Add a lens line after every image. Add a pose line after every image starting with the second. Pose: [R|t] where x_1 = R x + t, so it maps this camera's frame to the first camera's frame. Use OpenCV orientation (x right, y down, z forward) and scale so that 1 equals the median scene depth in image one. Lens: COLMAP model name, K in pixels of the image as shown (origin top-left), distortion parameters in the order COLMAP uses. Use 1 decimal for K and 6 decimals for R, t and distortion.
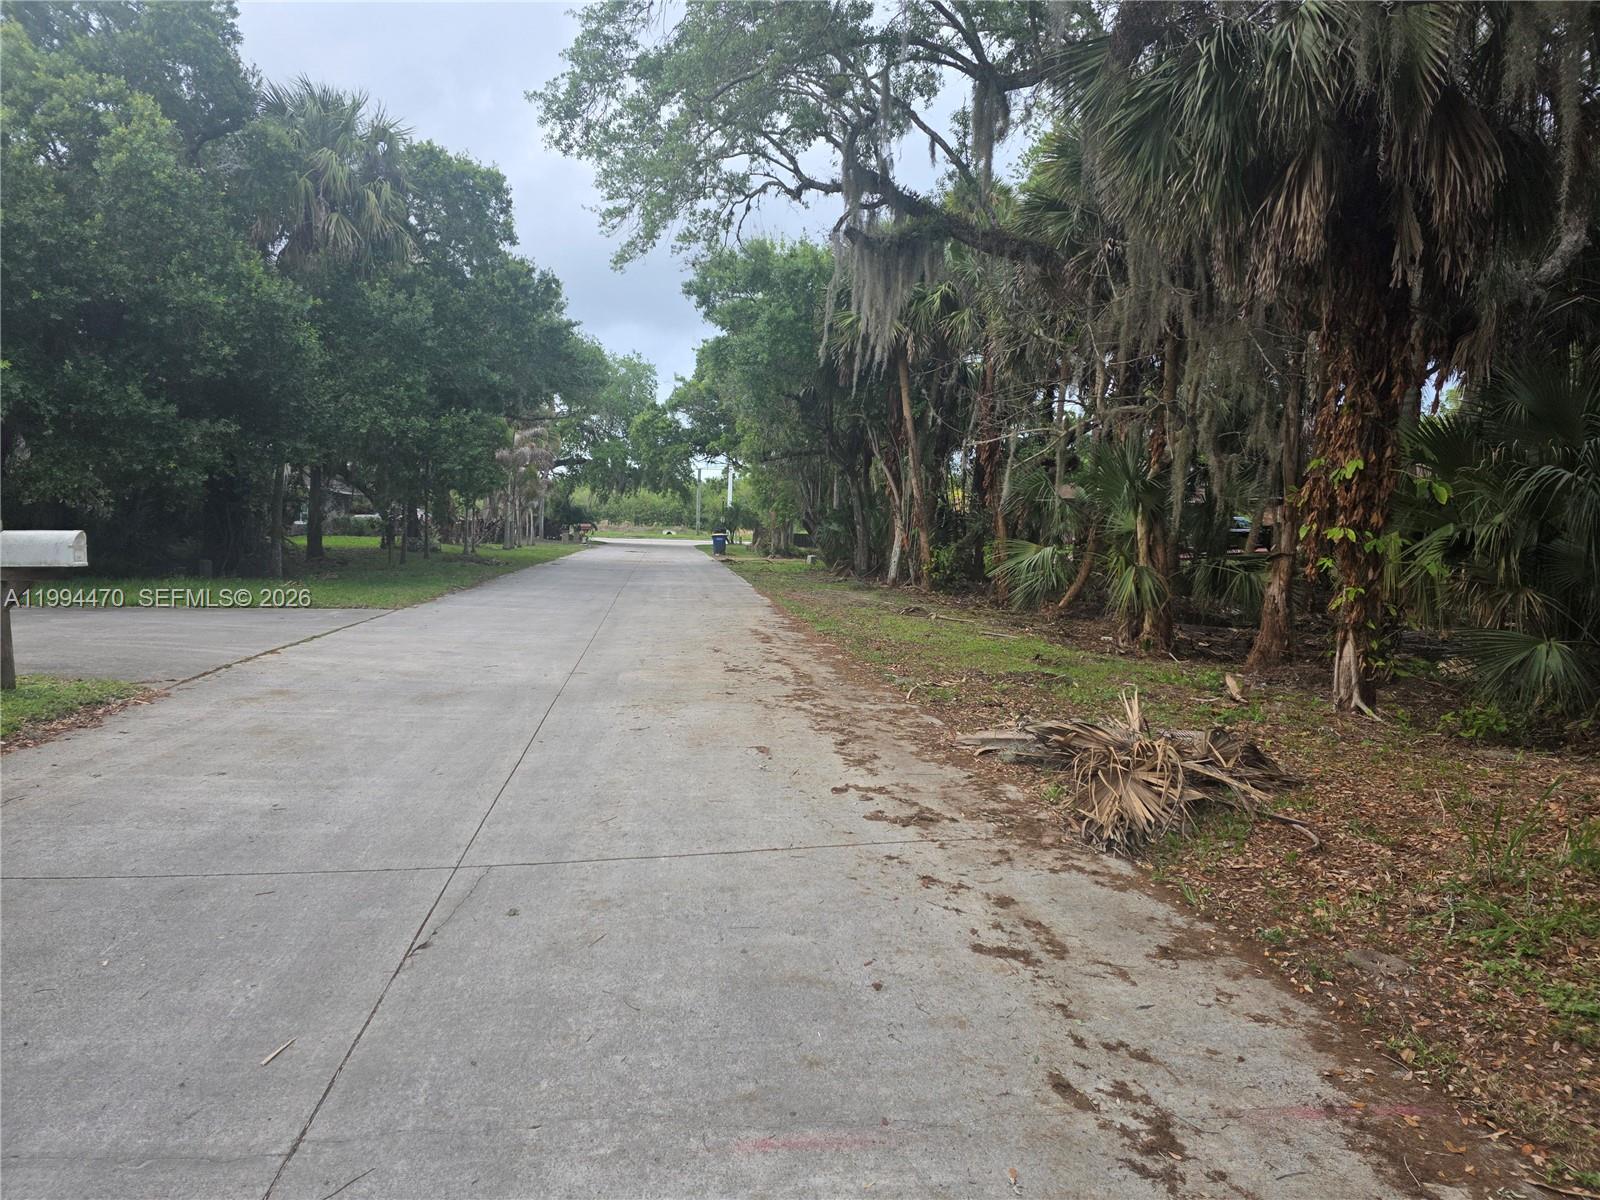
lens RADIAL K [[1074.9, 0, 796.2], [0, 1074.9, 602.8], [0, 0, 1]] dist [0.079198, -0.074368]
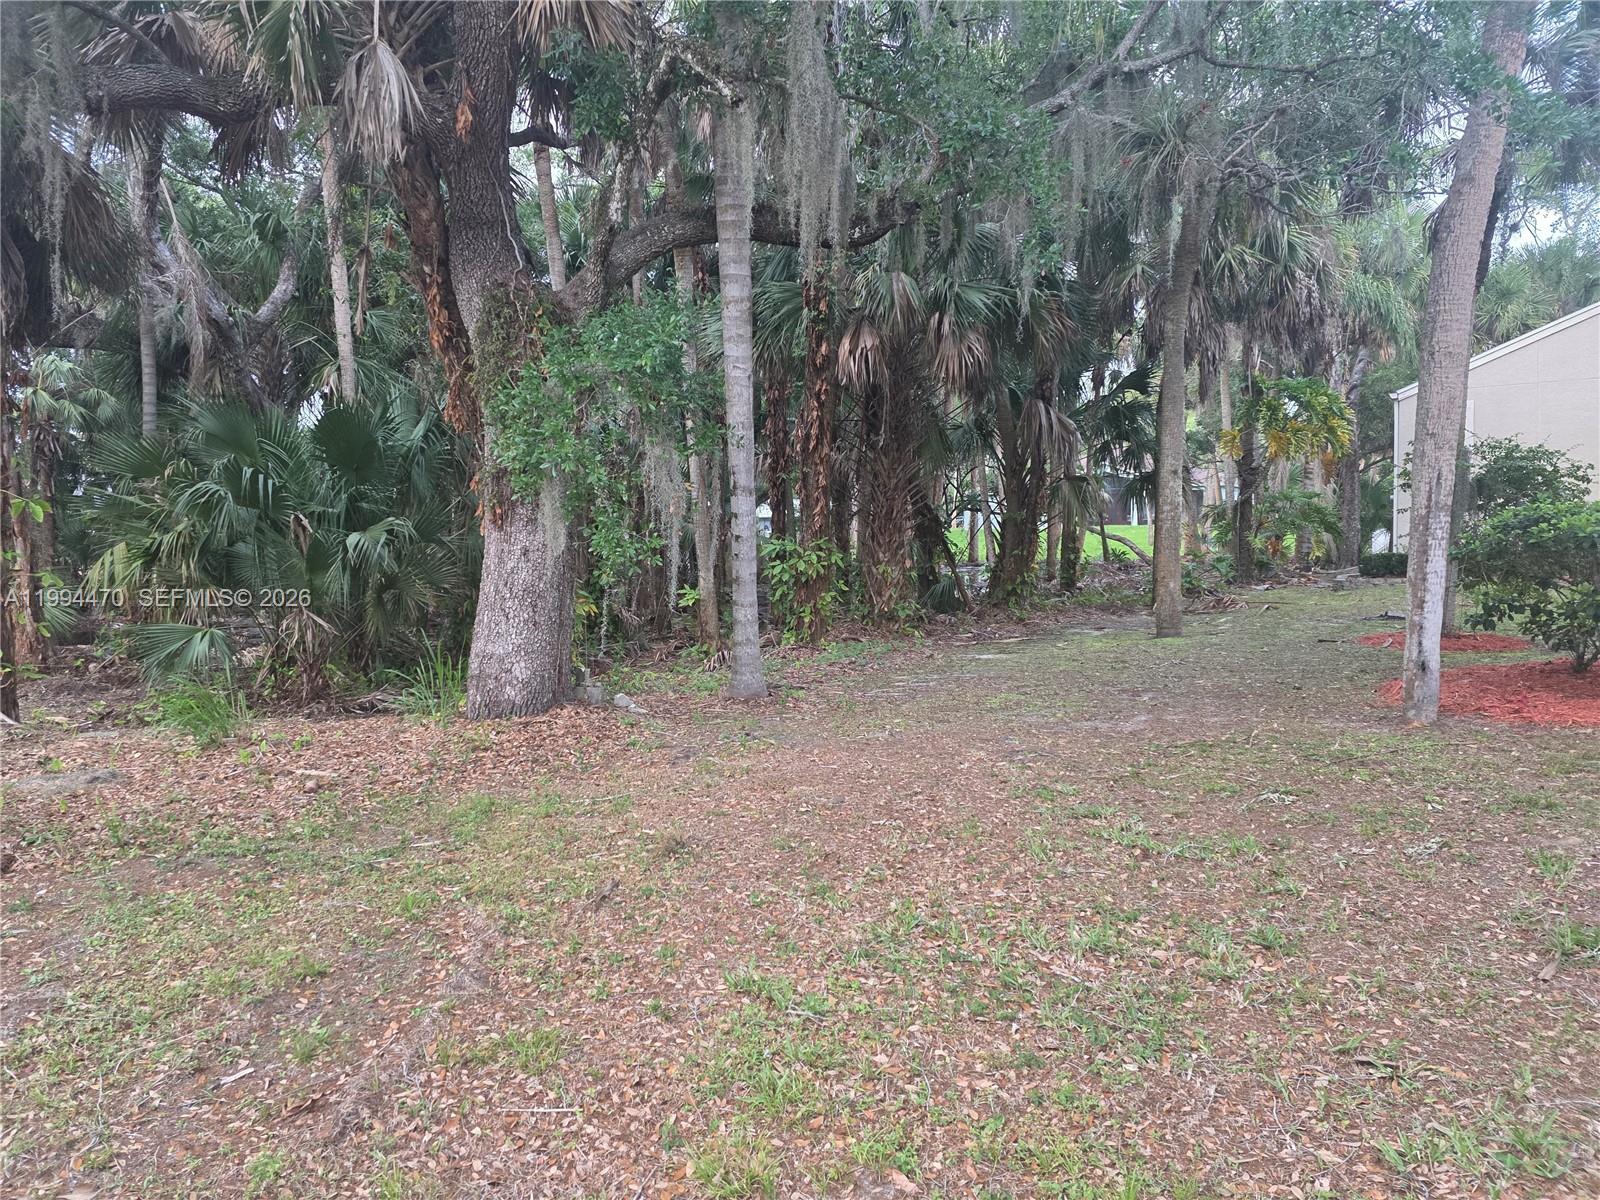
lens RADIAL K [[1074.9, 0, 796.2], [0, 1074.9, 602.8], [0, 0, 1]] dist [0.079198, -0.074368]
pose [[0.652674, -0.101396, 0.750823, 0.073534], [0.101872, 0.993750, 0.045647, 0.006065], [-0.750759, 0.046695, 0.658924, -0.091804]]
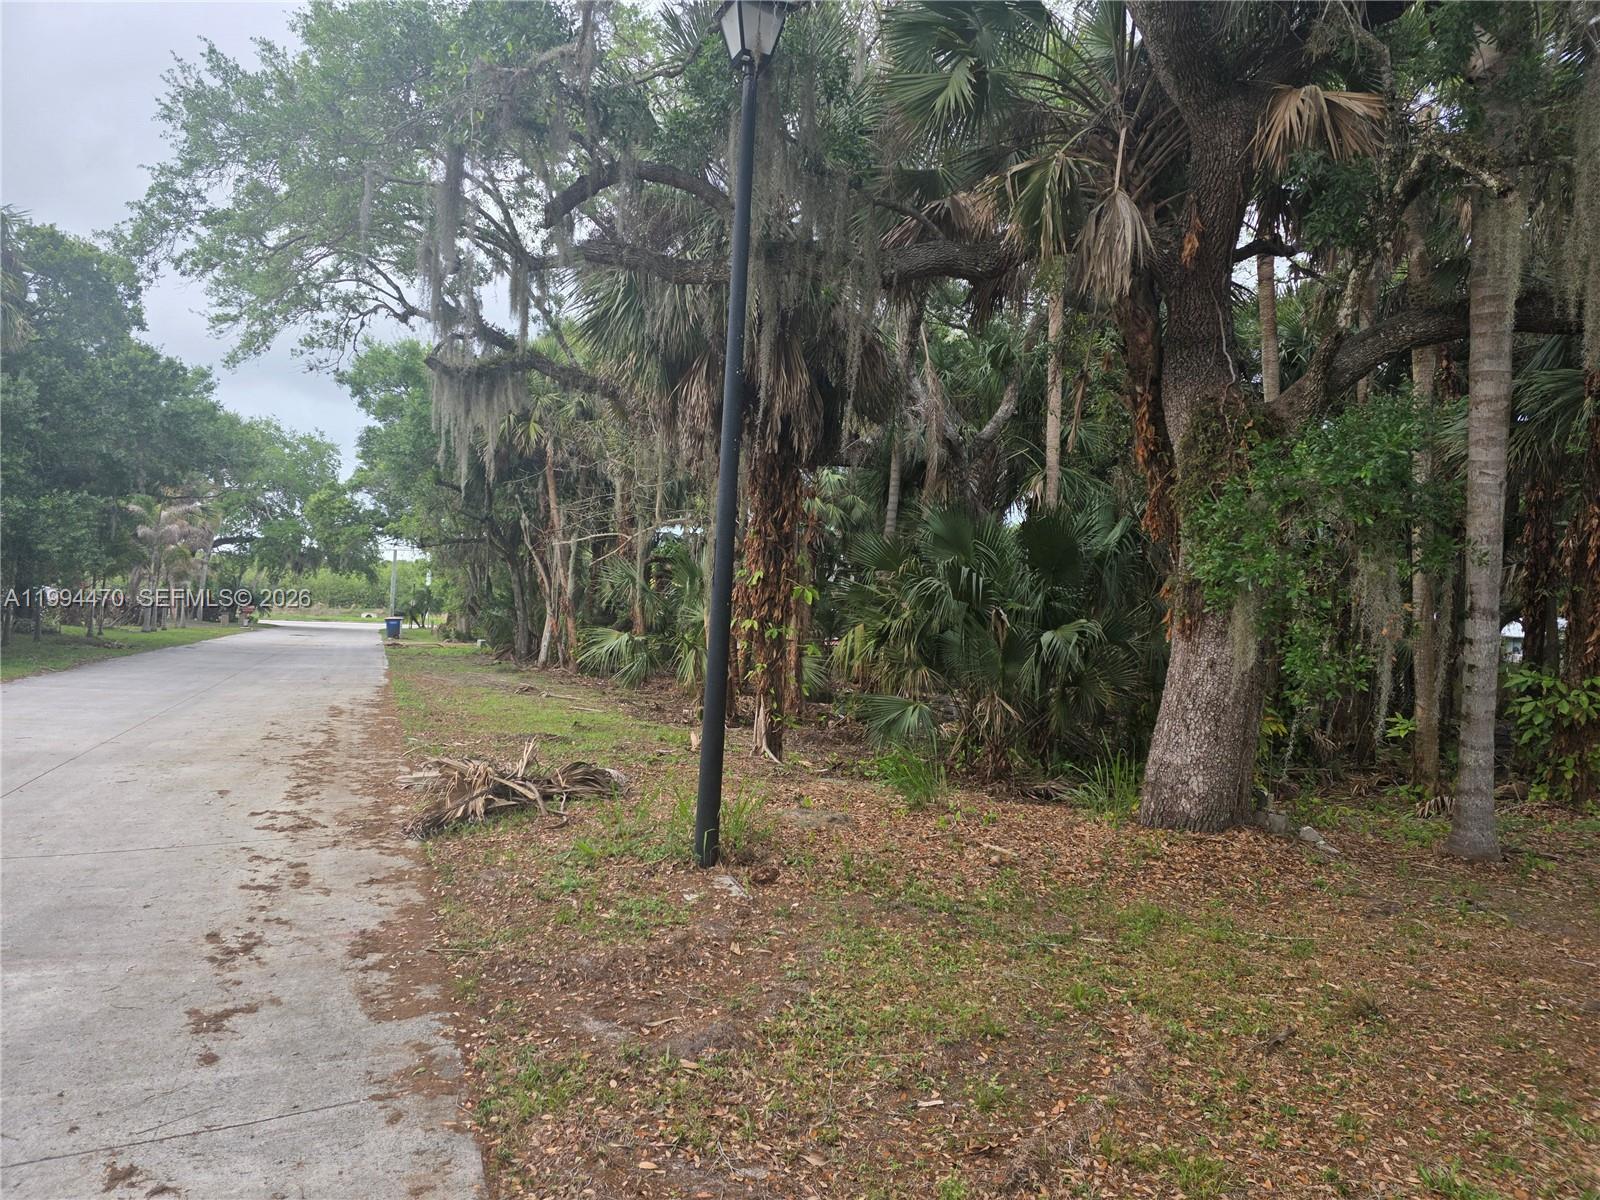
lens RADIAL K [[1074.9, 0, 796.2], [0, 1074.9, 602.8], [0, 0, 1]] dist [0.079198, -0.074368]
pose [[0.969024, 0.015189, 0.246499, 0.069601], [0.004456, 0.996869, -0.078941, 0.004939], [-0.246926, 0.077594, 0.965923, -0.096050]]
